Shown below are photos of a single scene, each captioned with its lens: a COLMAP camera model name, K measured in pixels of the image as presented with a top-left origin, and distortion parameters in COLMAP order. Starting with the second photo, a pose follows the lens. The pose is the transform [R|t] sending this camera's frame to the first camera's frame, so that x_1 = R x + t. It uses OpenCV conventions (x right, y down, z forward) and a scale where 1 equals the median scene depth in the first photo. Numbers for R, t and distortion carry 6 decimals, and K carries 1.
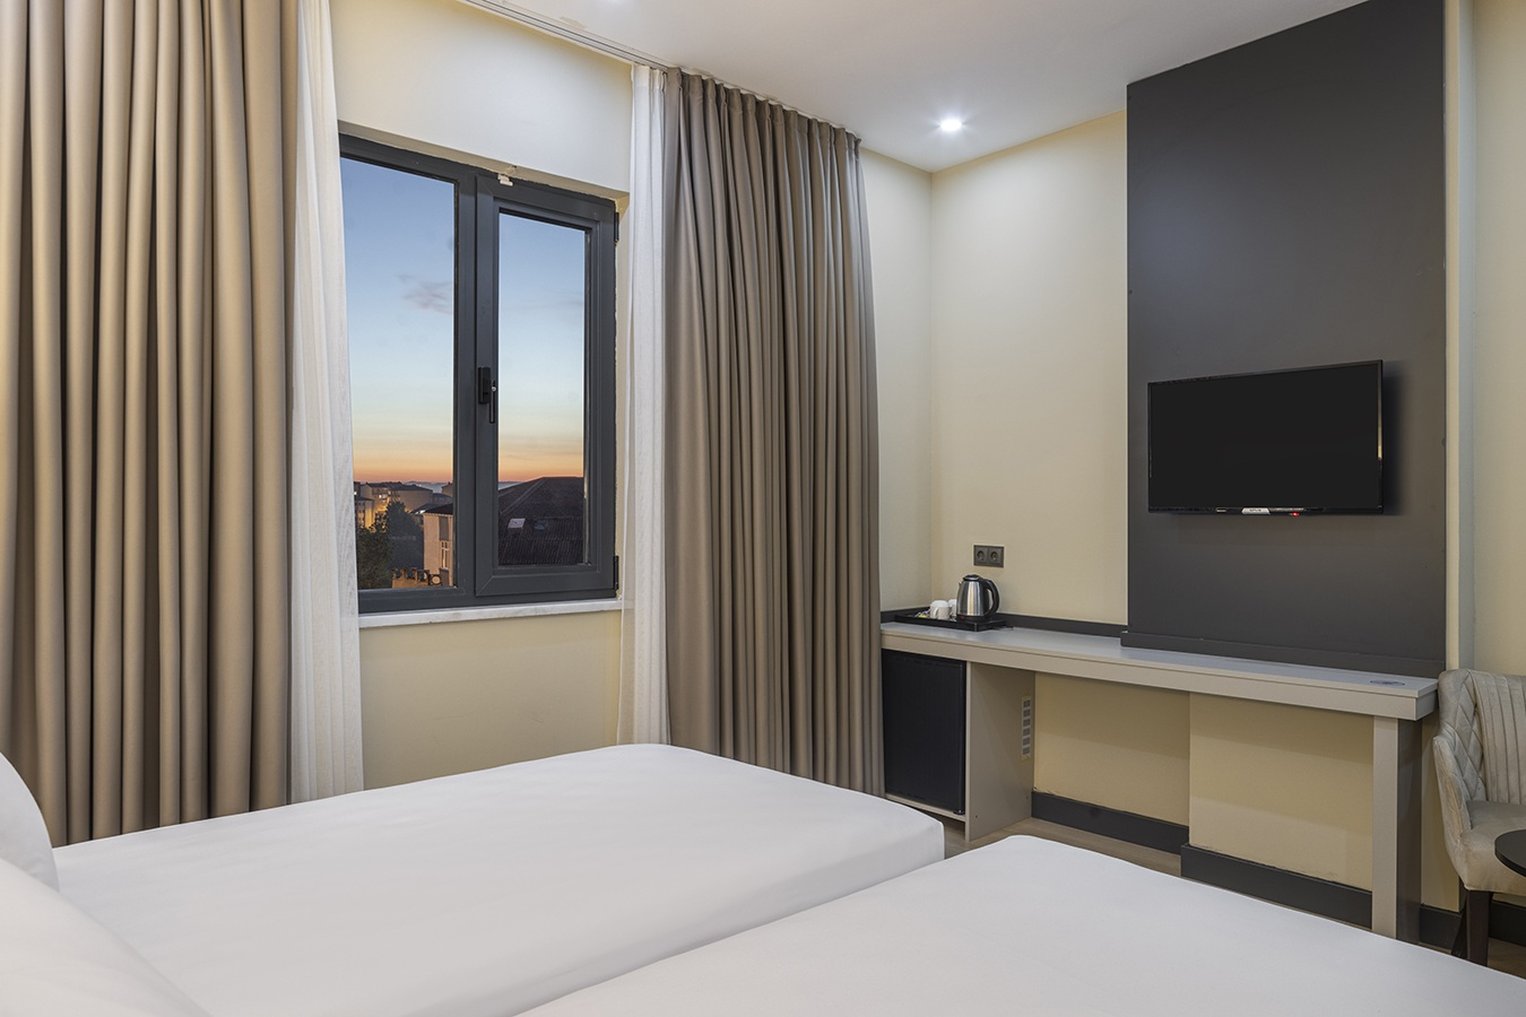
lens RADIAL K [[1010.4, 0, 757.7], [0, 1010.4, 506.3], [0, 0, 1]] dist [0.003476, -0.004243]
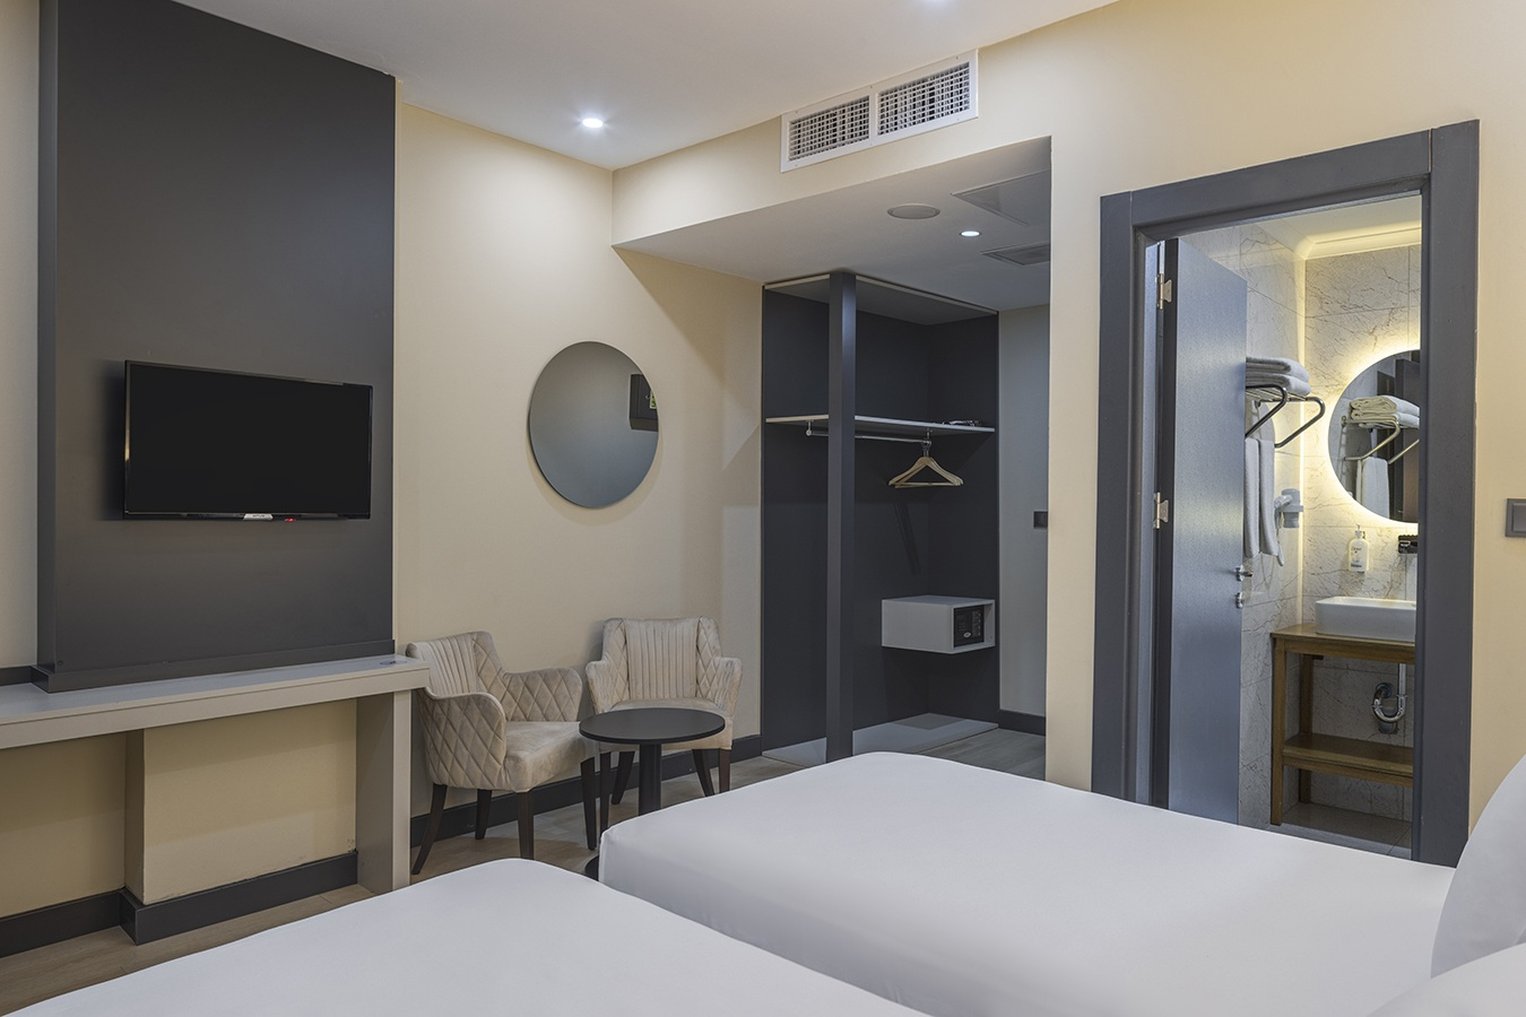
lens RADIAL K [[1010.4, 0, 760.4], [0, 1010.4, 511.1], [0, 0, 1]] dist [0.003476, -0.004243]
pose [[-0.081452, -0.000641, 0.996677, -0.516448], [-0.005110, 0.999987, 0.000225, -0.003307], [-0.996664, -0.005075, -0.081454, 0.593888]]
